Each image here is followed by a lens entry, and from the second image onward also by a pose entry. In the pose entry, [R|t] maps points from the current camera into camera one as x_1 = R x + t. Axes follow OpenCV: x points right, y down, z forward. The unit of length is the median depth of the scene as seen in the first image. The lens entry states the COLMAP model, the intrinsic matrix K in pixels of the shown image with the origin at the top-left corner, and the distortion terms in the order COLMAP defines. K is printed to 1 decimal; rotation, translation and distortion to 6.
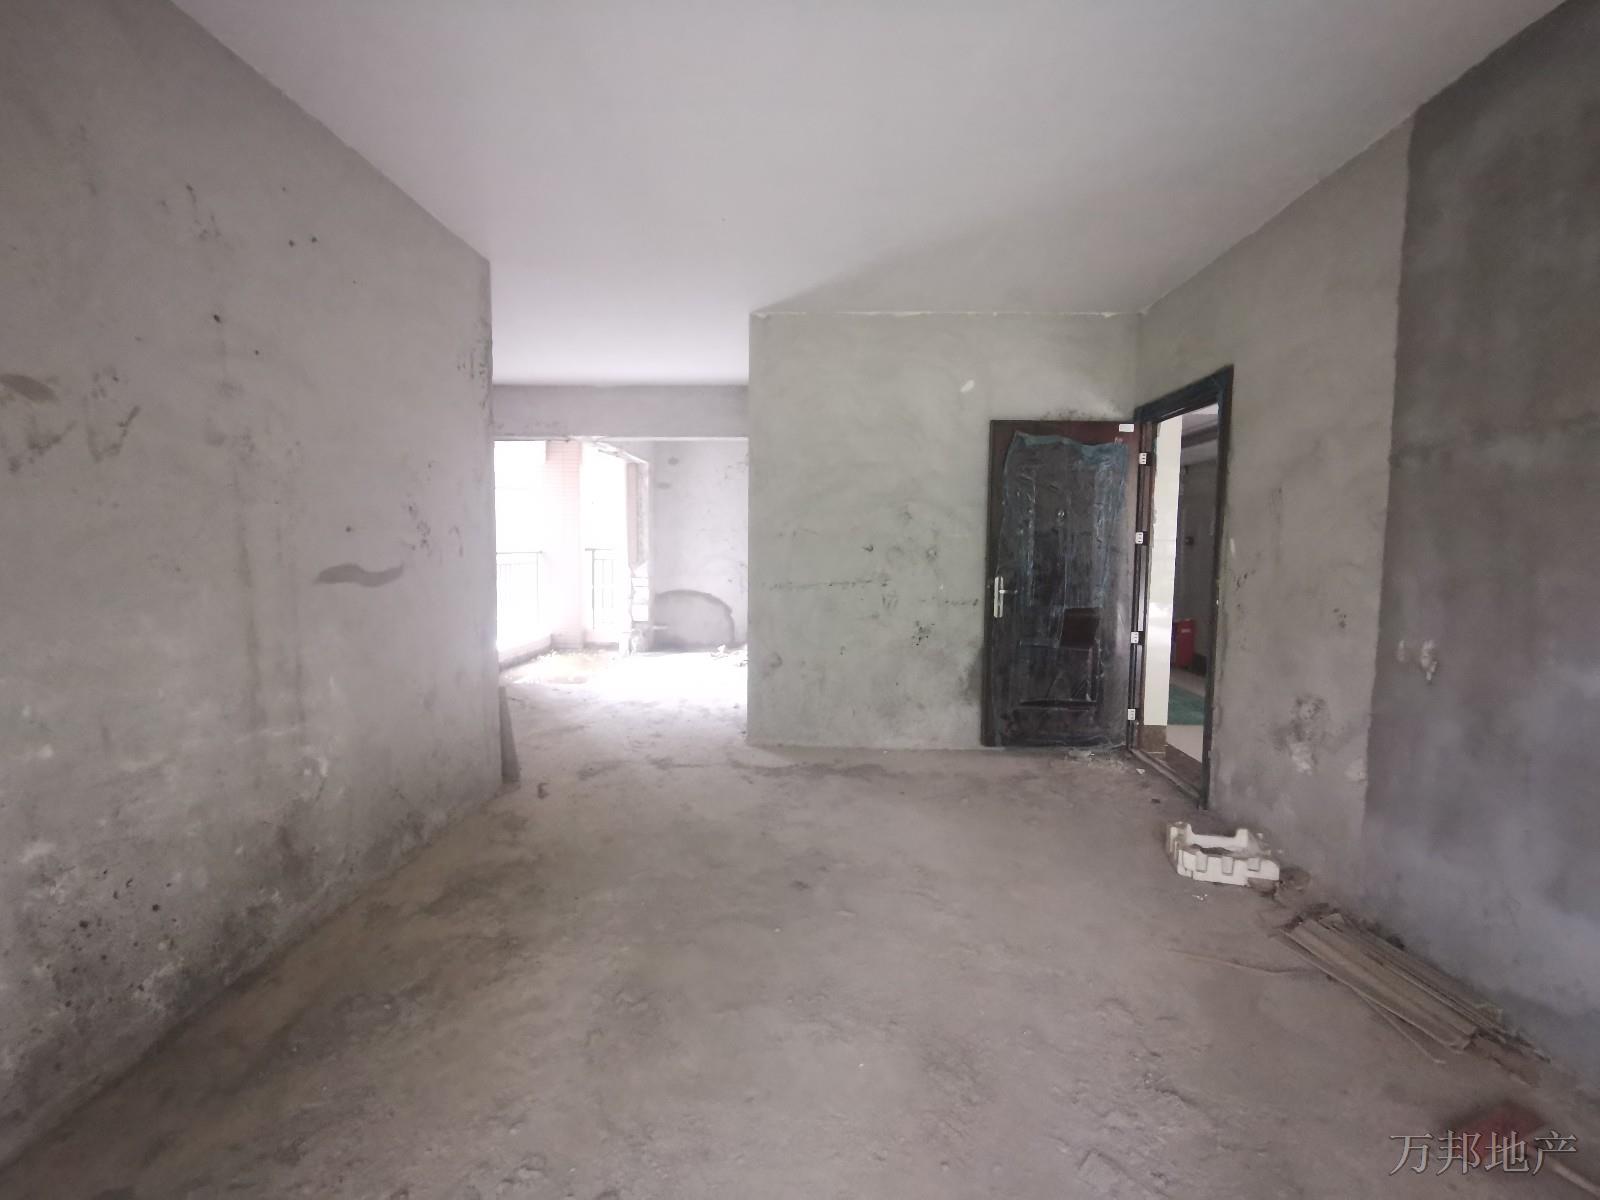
lens RADIAL K [[737.3, 0, 802.0], [0, 737.3, 603.1], [0, 0, 1]] dist [-0.003728, -0.002581]
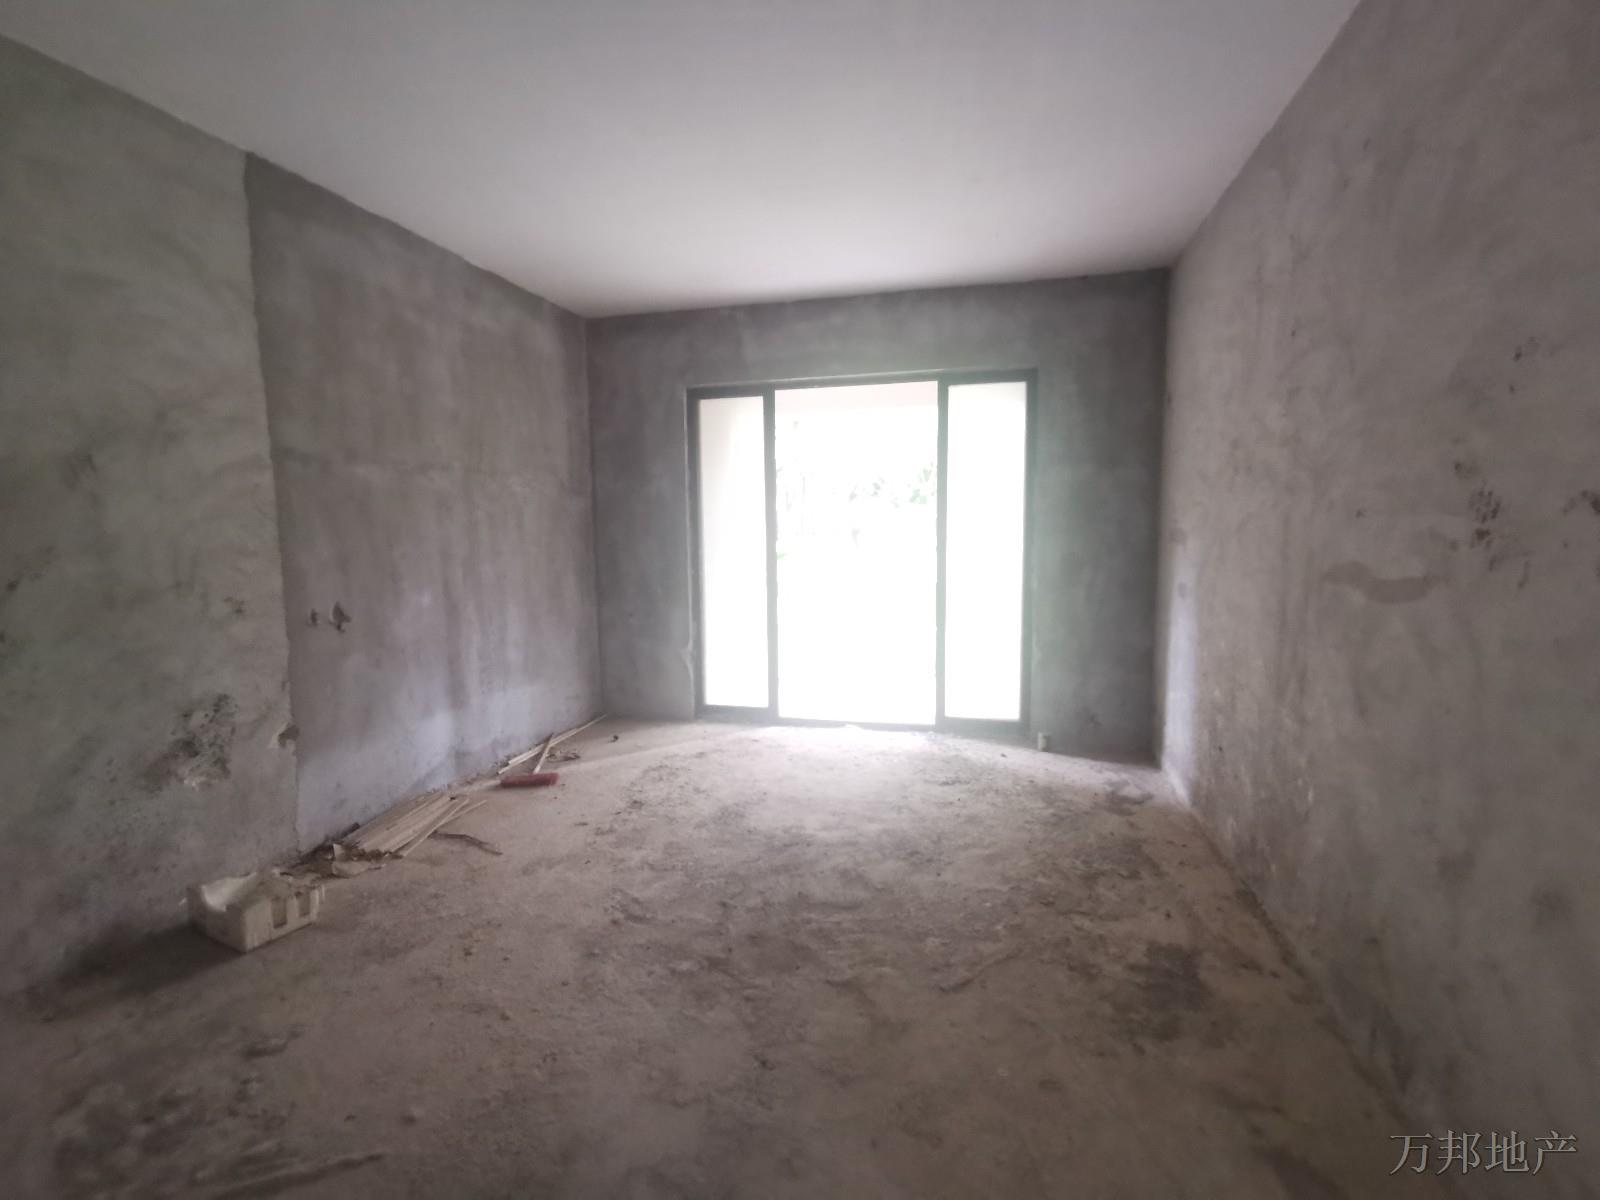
lens RADIAL K [[737.3, 0, 798.4], [0, 737.3, 599.4], [0, 0, 1]] dist [-0.003728, -0.002581]
pose [[-0.981892, -0.018218, 0.188565, -0.141896], [0.017277, 0.982607, 0.184894, -0.106189], [-0.188654, 0.184804, -0.964498, 1.200918]]
